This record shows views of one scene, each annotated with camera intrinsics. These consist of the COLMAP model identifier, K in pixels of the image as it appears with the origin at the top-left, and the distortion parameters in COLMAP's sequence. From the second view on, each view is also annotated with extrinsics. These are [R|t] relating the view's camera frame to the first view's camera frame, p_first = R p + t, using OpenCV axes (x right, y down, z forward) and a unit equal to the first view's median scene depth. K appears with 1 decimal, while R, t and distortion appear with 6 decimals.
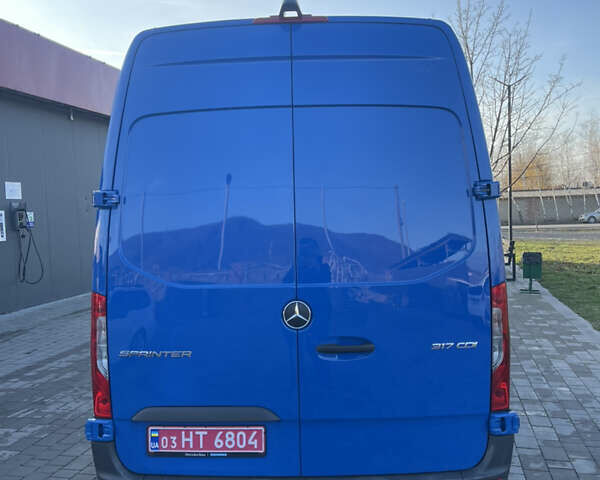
lens RADIAL K [[599.9, 0, 307.2], [0, 599.9, 216.6], [0, 0, 1]] dist [0.012010, 0.008693]
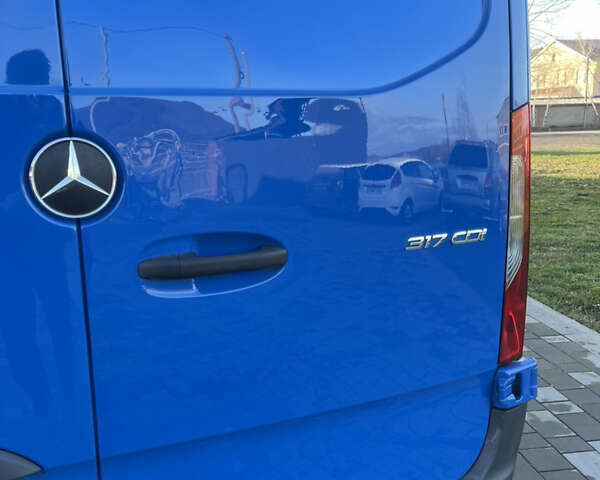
lens RADIAL K [[599.9, 0, 307.2], [0, 599.9, 216.6], [0, 0, 1]] dist [0.012010, 0.008693]
pose [[0.939380, -0.055761, 0.338315, -0.009064], [0.020143, 0.993958, 0.107895, 0.146547], [-0.342287, -0.094540, 0.934827, 0.611746]]
